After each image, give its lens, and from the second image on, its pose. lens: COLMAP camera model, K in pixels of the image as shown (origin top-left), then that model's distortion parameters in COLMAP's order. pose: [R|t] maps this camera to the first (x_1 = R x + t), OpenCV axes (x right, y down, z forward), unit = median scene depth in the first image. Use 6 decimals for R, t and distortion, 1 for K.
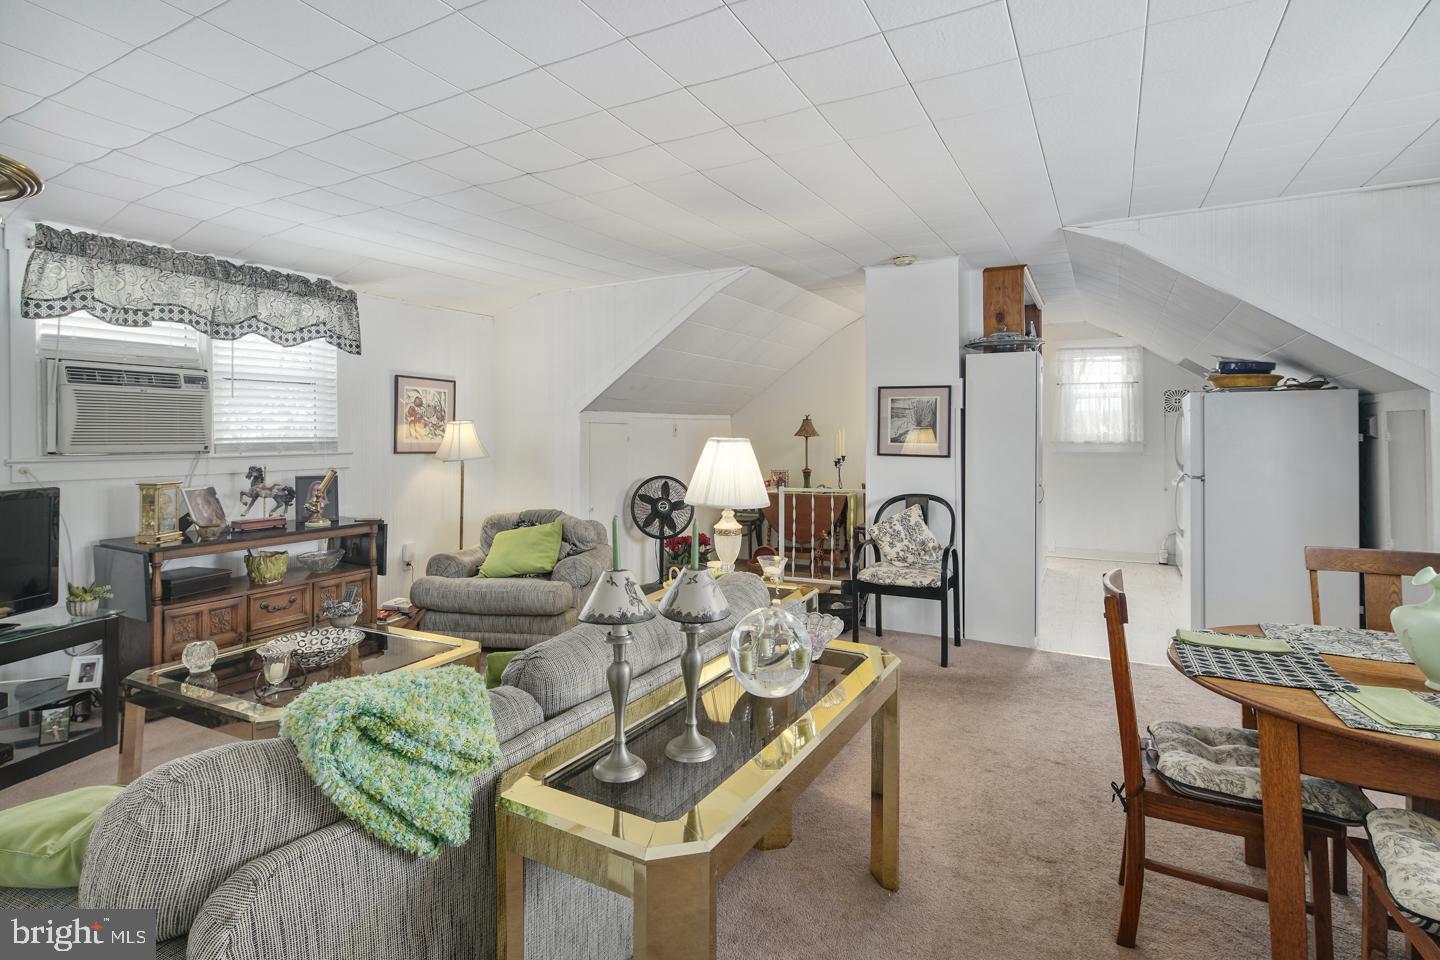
lens RADIAL K [[712.4, 0, 718.8], [0, 712.4, 445.3], [0, 0, 1]] dist [0.014051, -0.000375]
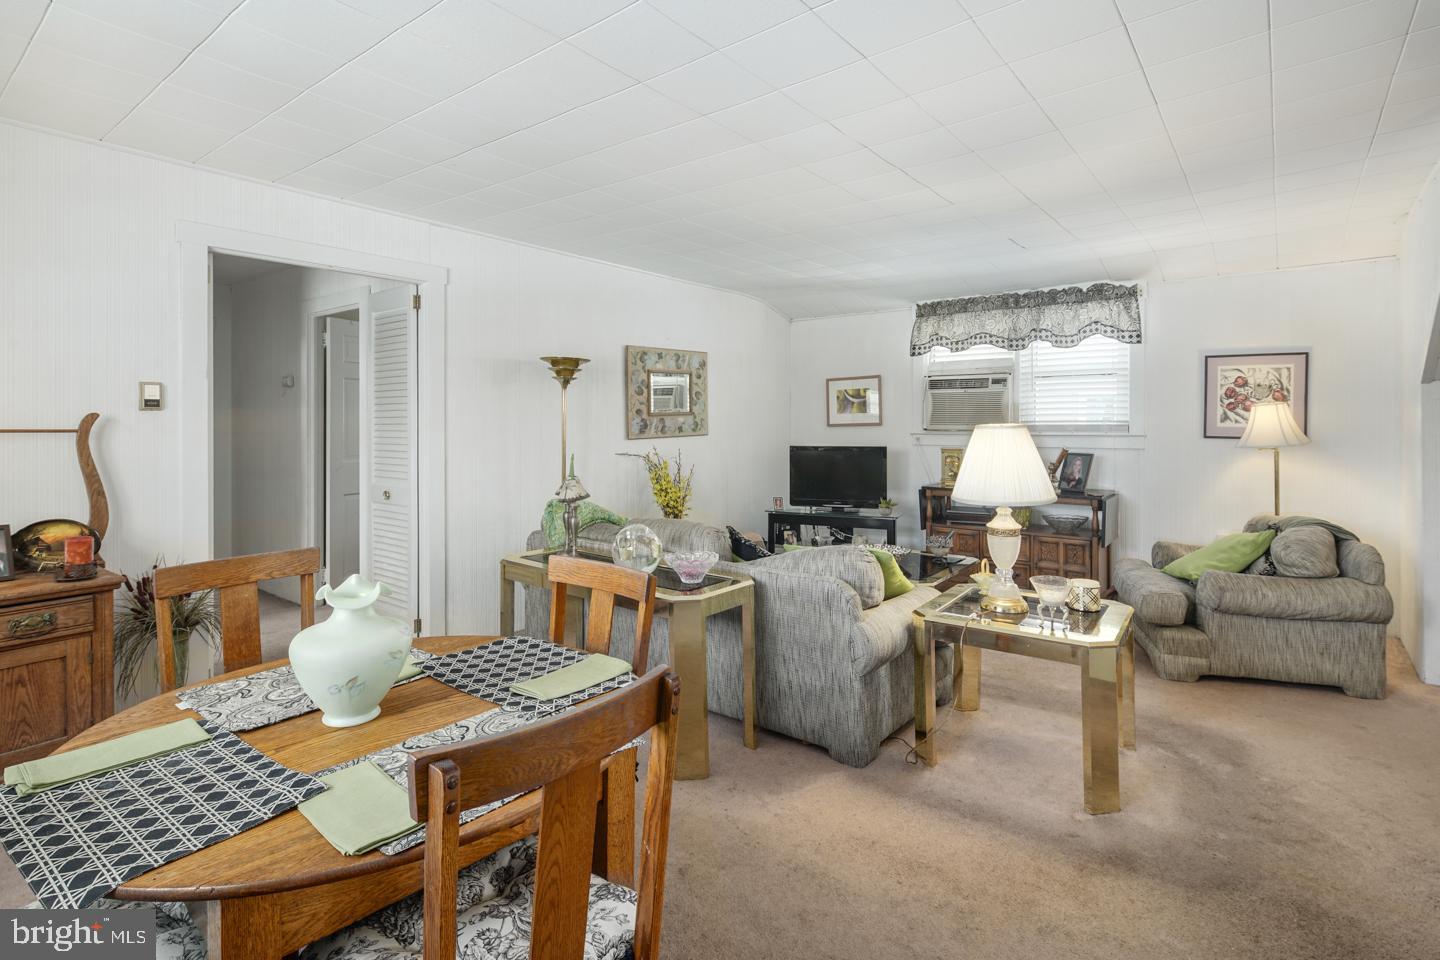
lens RADIAL K [[715.5, 0, 702.3], [0, 715.5, 450.5], [0, 0, 1]] dist [-0.001378, -0.000744]
pose [[-0.168888, 0.050859, -0.984322, 0.777700], [-0.007979, 0.998565, 0.052964, -0.021918], [0.985603, 0.016798, -0.168240, 0.630979]]
